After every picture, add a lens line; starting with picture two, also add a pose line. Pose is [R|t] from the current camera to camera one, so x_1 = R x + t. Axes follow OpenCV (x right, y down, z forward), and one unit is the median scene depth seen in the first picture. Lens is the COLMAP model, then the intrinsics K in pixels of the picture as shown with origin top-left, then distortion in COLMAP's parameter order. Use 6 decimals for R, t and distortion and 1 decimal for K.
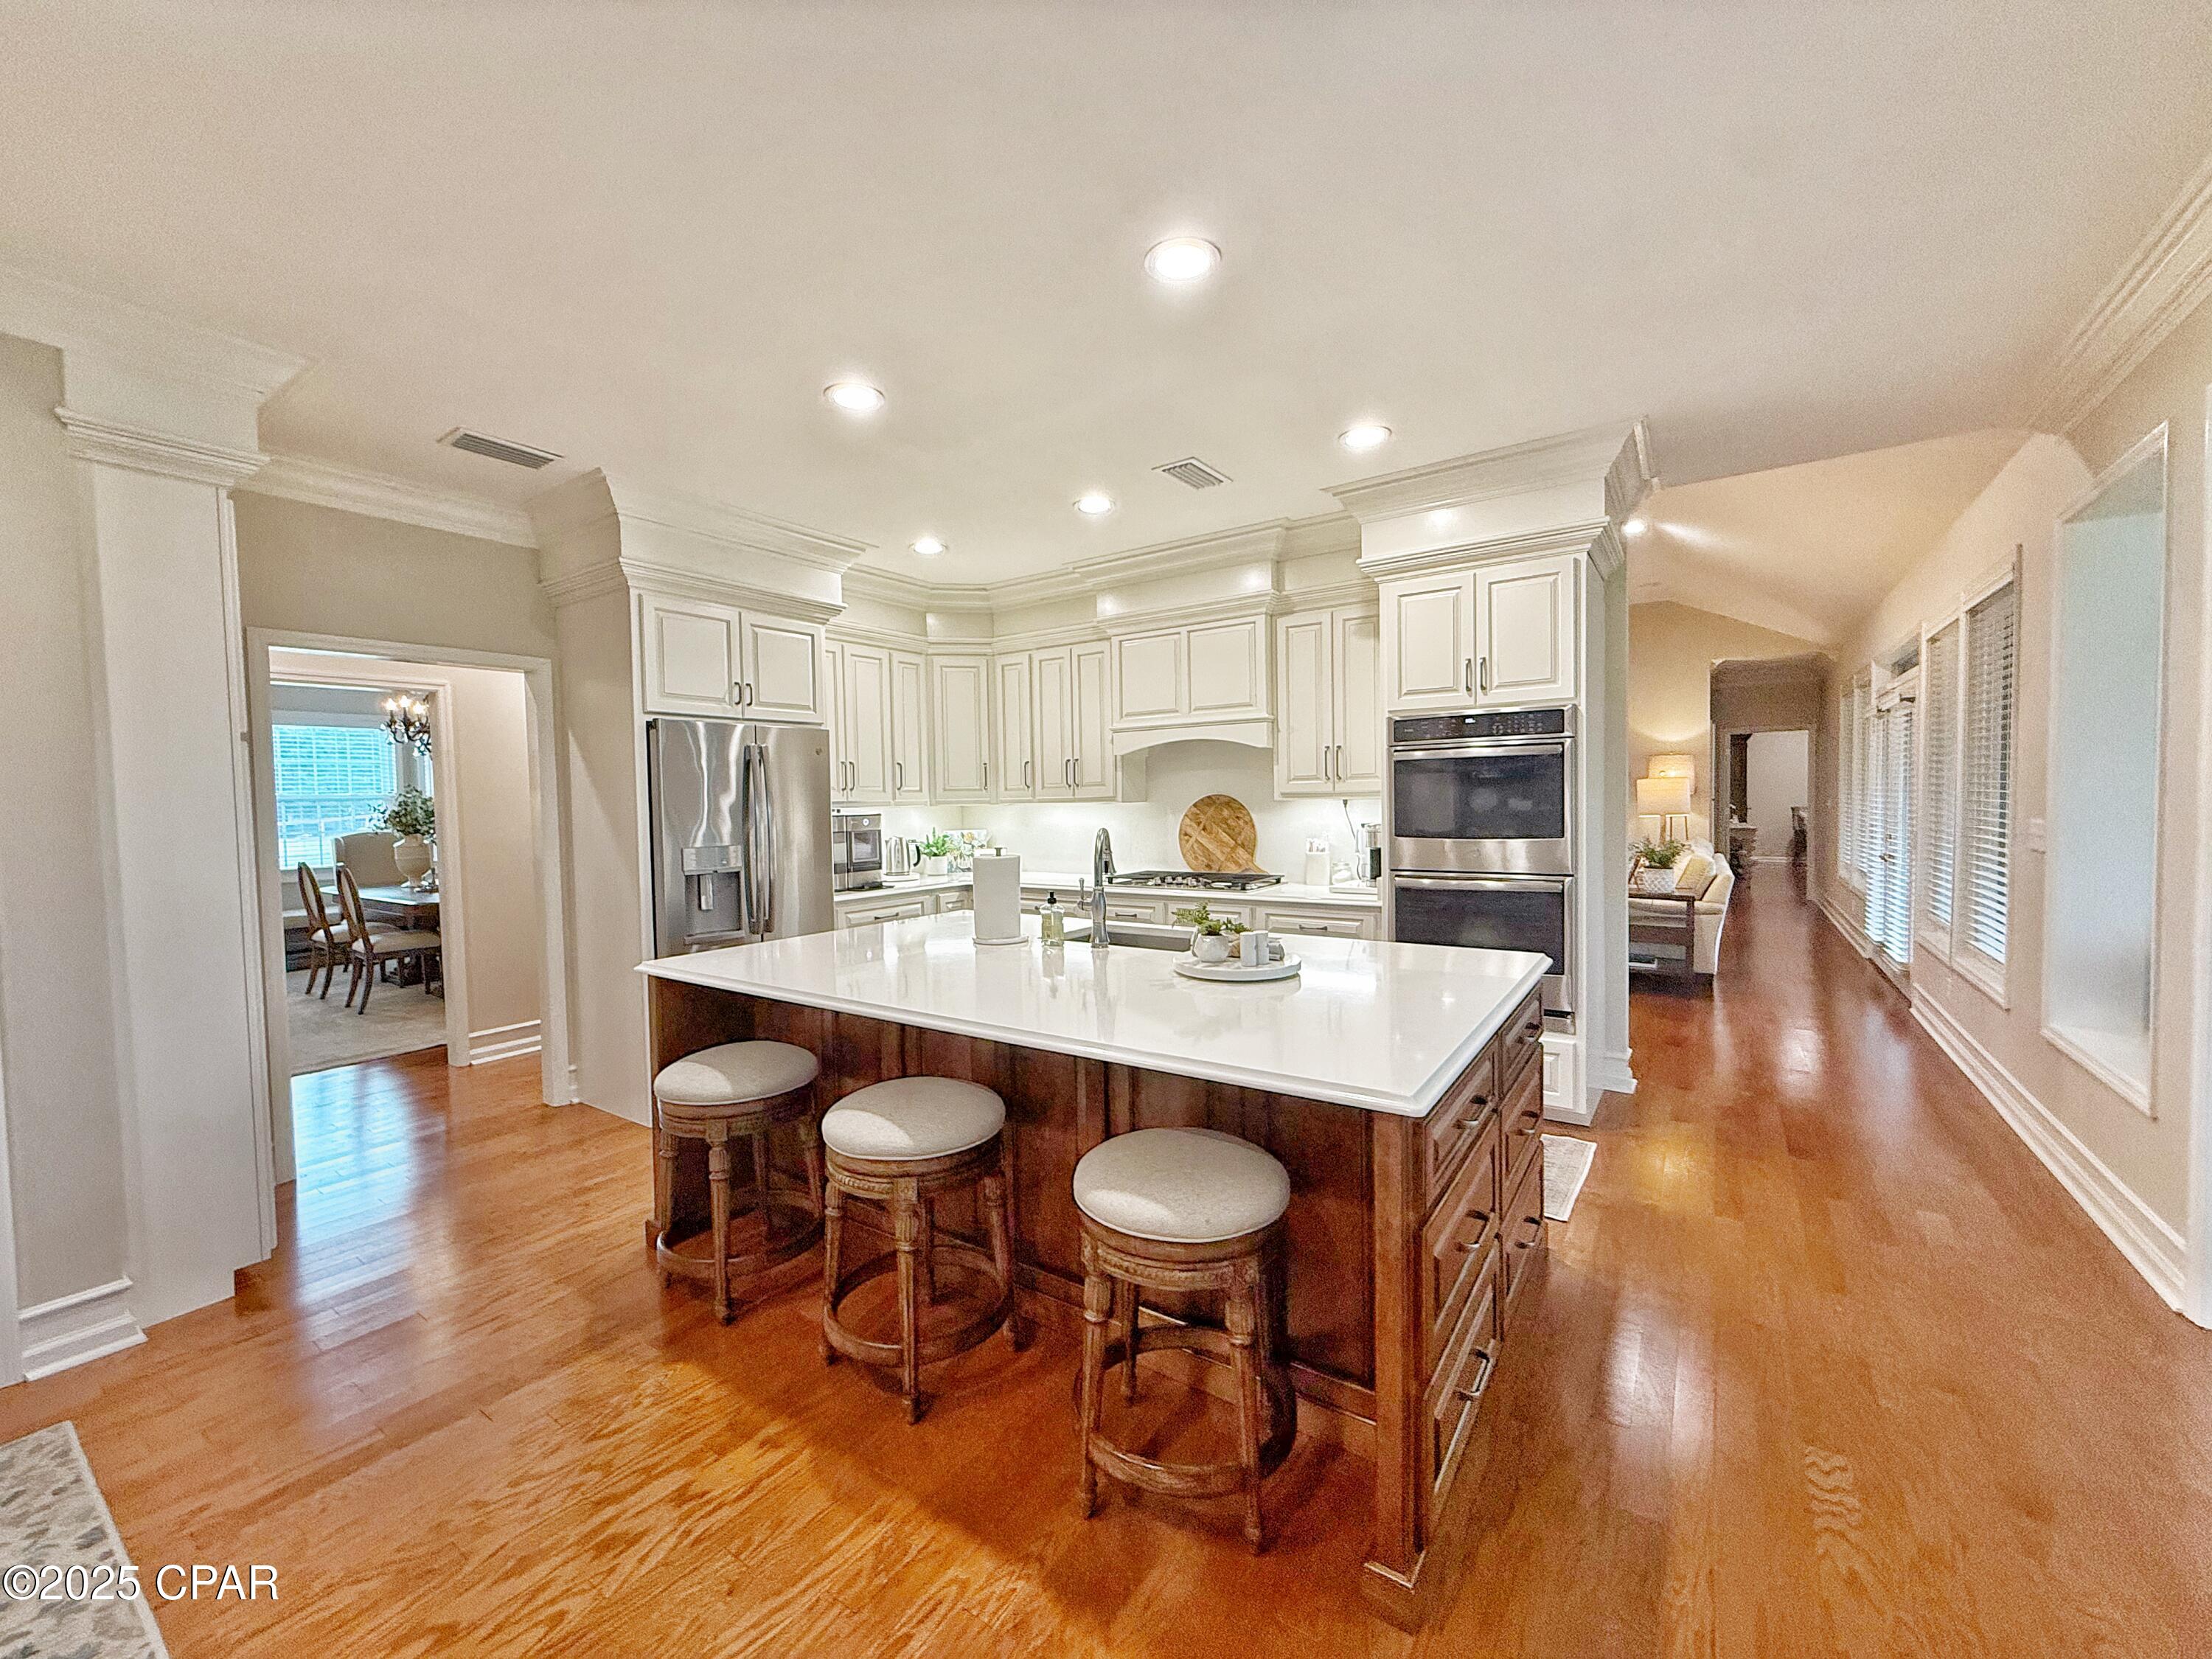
lens RADIAL K [[882.4, 0, 1107.3], [0, 882.4, 830.9], [0, 0, 1]] dist [-0.002022, 0.000090]
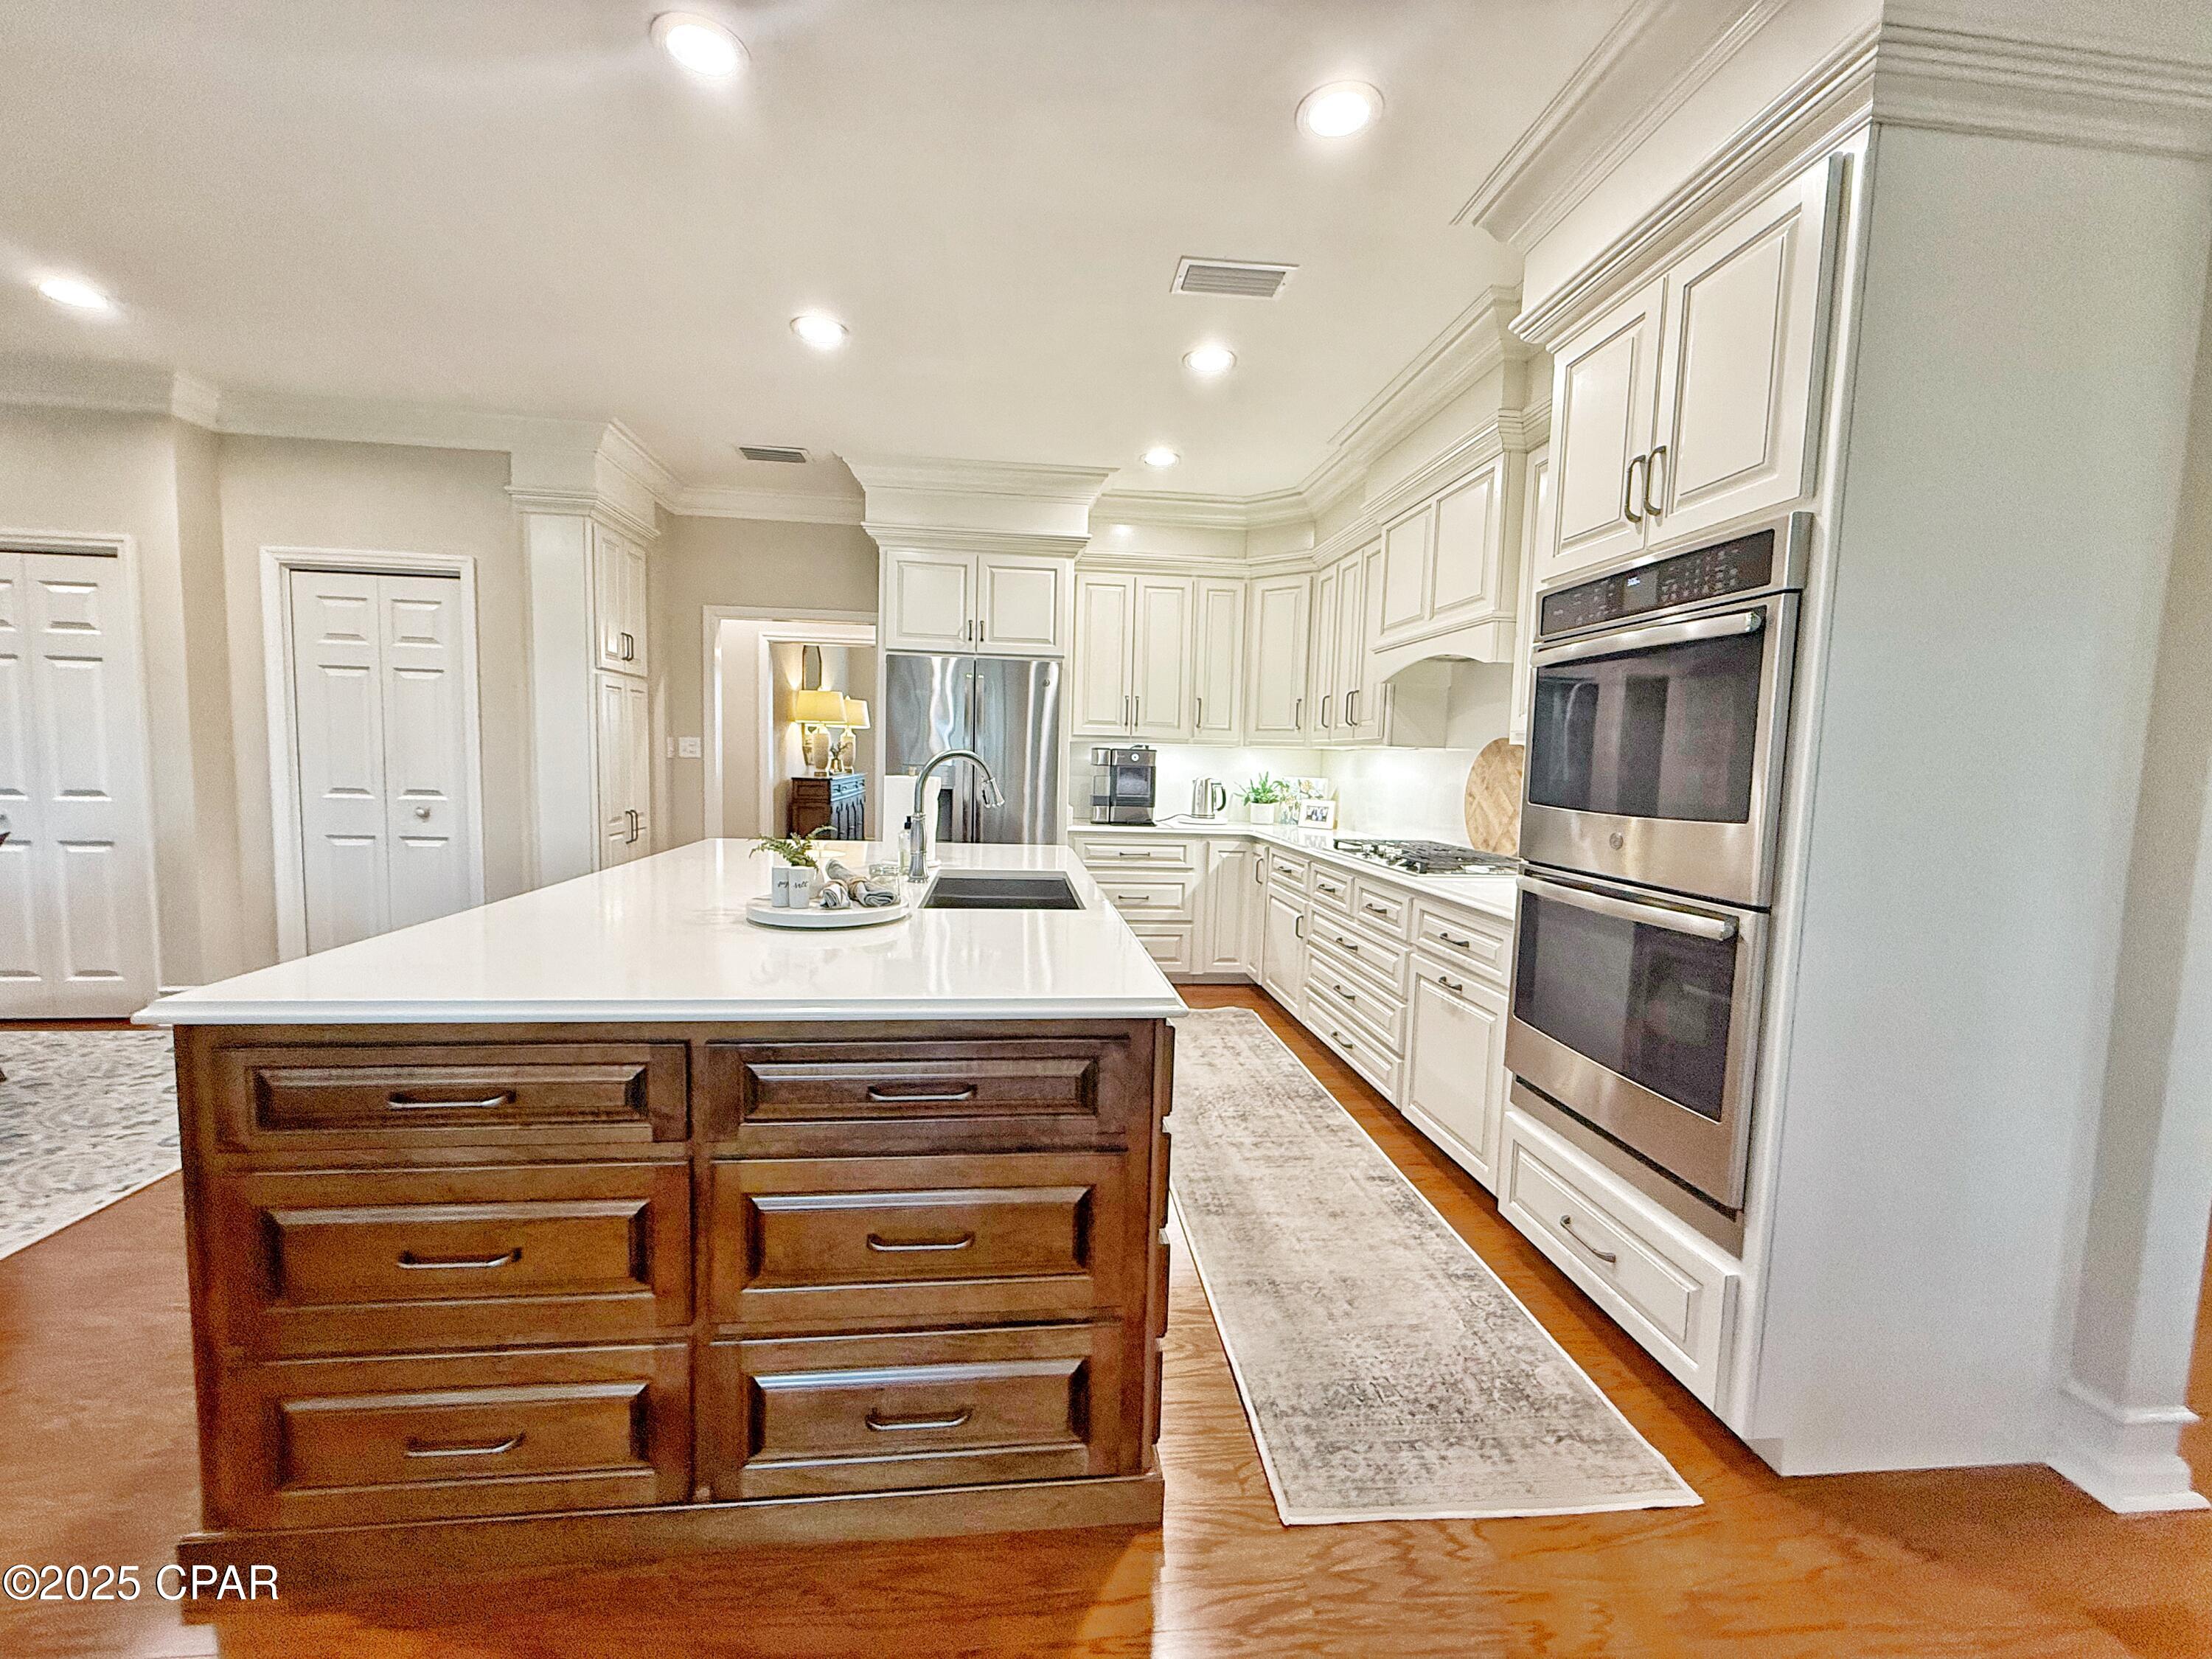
lens RADIAL K [[882.4, 0, 1108.3], [0, 882.4, 830.6], [0, 0, 1]] dist [-0.002022, 0.000090]
pose [[0.647333, 0.103098, -0.755202, 0.507706], [-0.071813, 0.994652, 0.074231, 0.000836], [0.758817, 0.006181, 0.651275, 0.367555]]
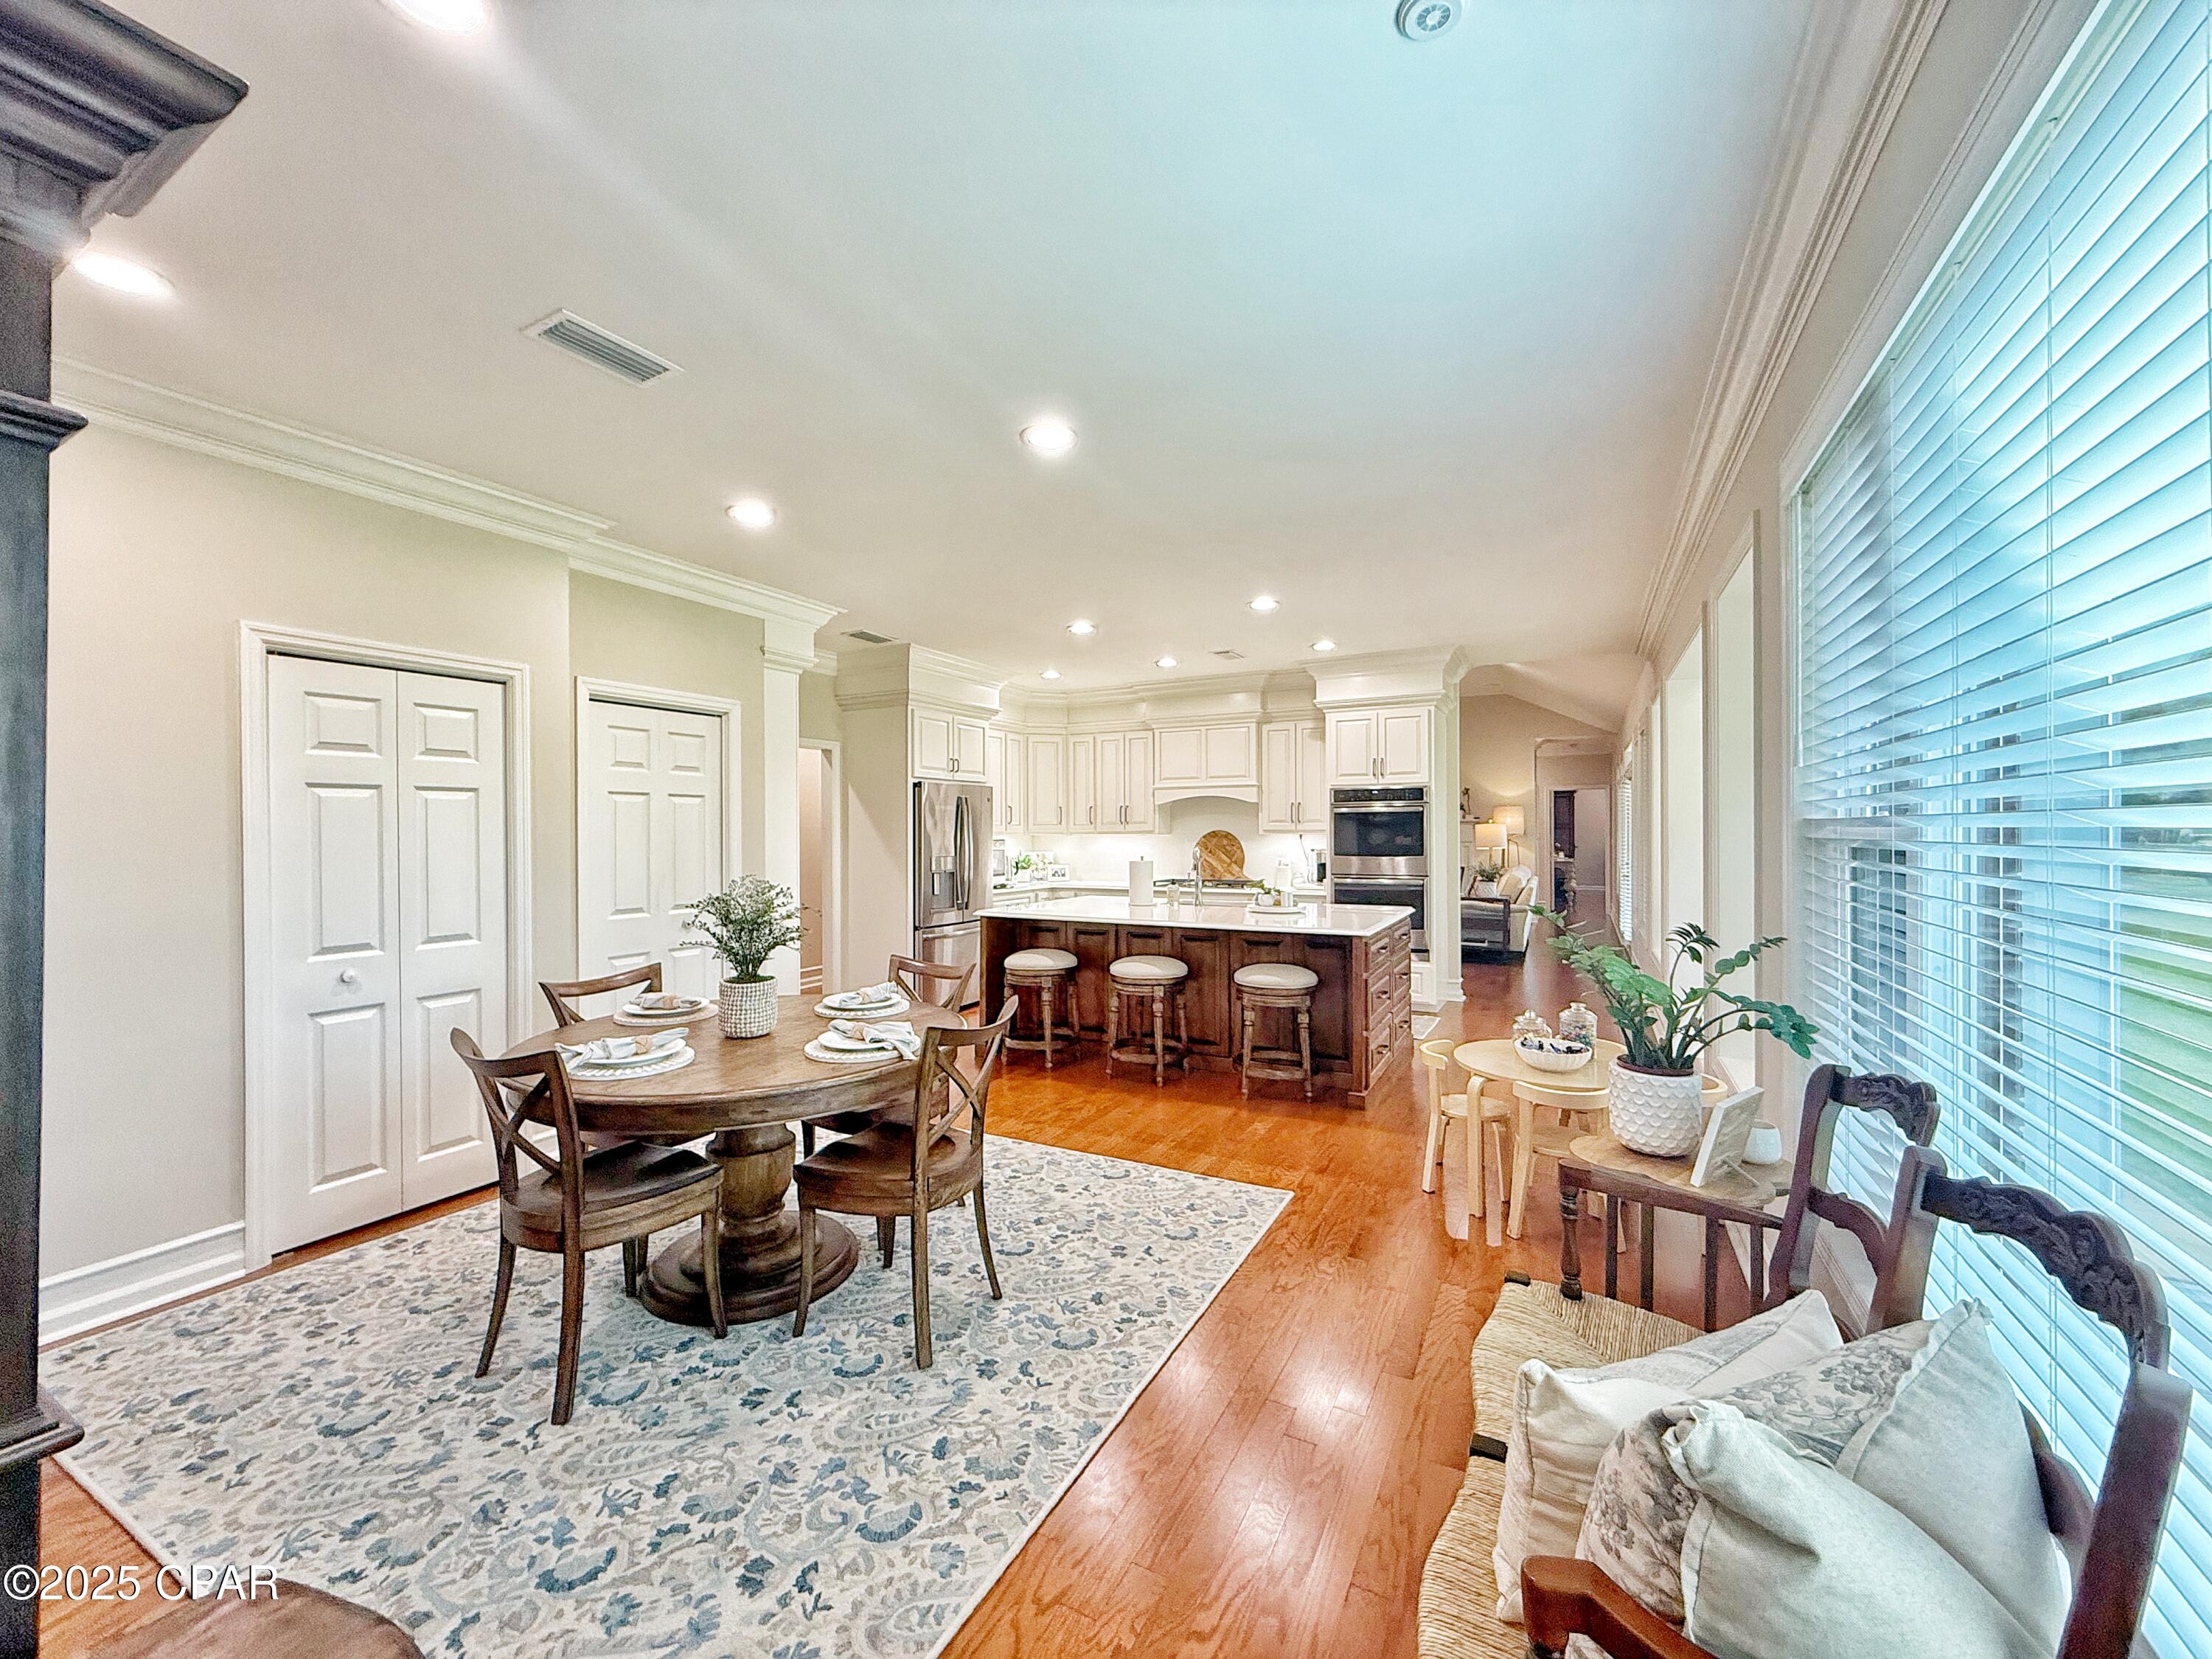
lens RADIAL K [[882.4, 0, 1109.0], [0, 882.4, 828.2], [0, 0, 1]] dist [-0.002022, 0.000090]
pose [[0.993338, 0.017114, 0.113962, -0.282435], [-0.012373, 0.999033, -0.042179, 0.027418], [-0.114574, 0.040488, 0.992589, -0.613022]]
